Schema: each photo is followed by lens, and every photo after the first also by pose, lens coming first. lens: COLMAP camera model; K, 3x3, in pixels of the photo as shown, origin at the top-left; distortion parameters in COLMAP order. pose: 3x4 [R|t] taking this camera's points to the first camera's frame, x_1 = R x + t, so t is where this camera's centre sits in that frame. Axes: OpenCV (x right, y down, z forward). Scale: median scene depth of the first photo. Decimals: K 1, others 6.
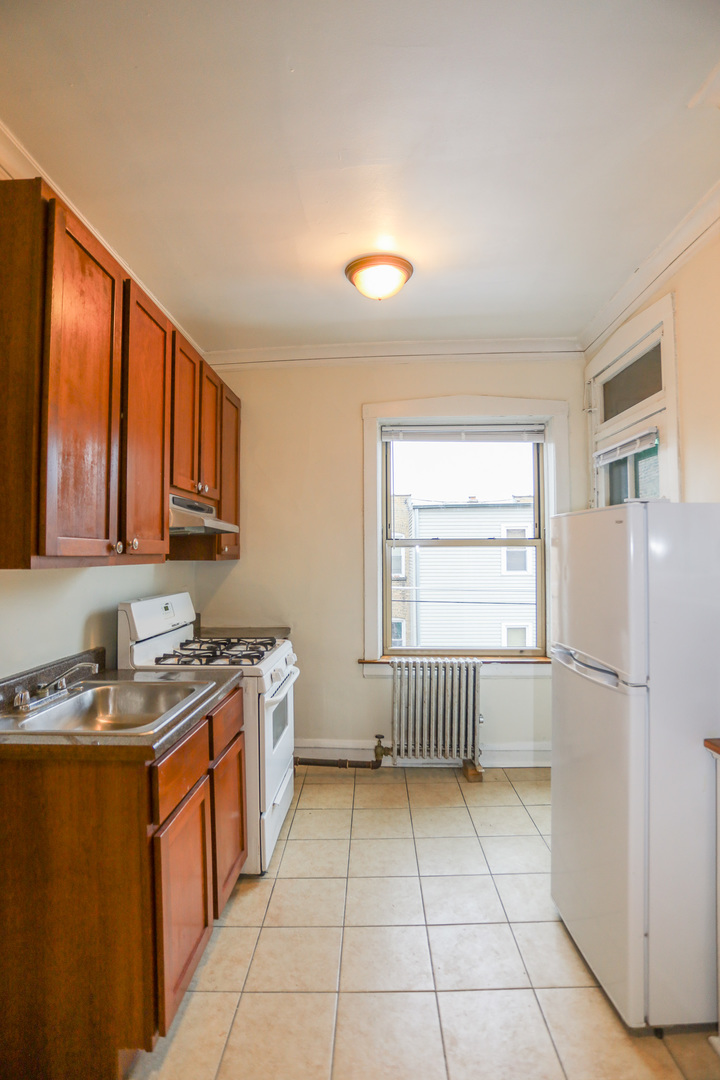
lens RADIAL K [[539.2, 0, 371.2], [0, 539.2, 534.3], [0, 0, 1]] dist [-0.077910, 0.027214]
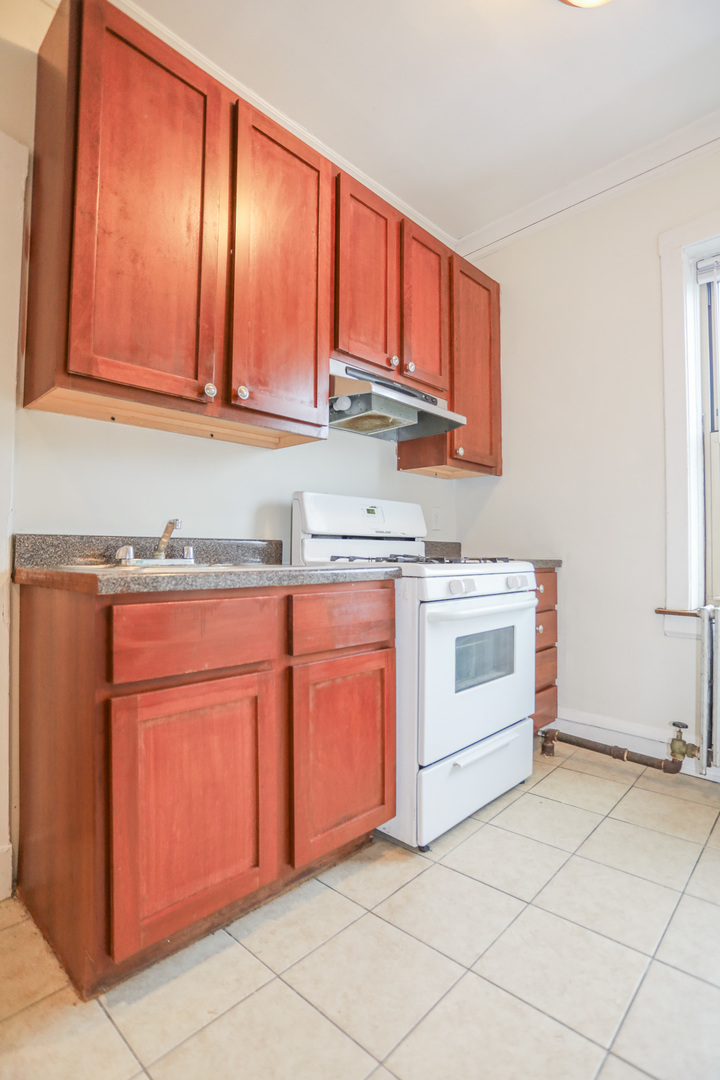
lens RADIAL K [[533.1, 0, 360.0], [0, 533.1, 540.0], [0, 0, 1]] dist [-0.078802, 0.027616]
pose [[0.735135, -0.004752, -0.677904, 0.156786], [0.016356, 0.999809, 0.010728, 0.145525], [0.677723, -0.018975, 0.735072, 0.290975]]
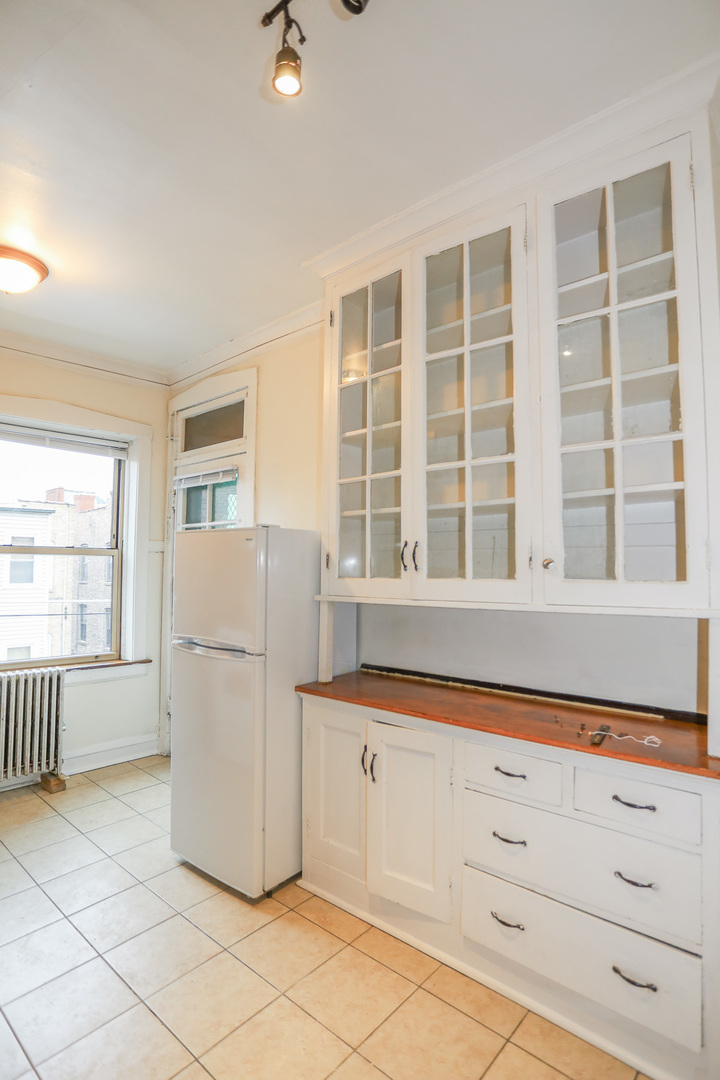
lens RADIAL K [[539.2, 0, 371.2], [0, 539.2, 534.3], [0, 0, 1]] dist [-0.077910, 0.027214]
pose [[0.643550, 0.052345, 0.763612, -0.192190], [-0.034646, 0.998628, -0.039257, 0.003098], [-0.764620, -0.001193, 0.644481, -0.076039]]
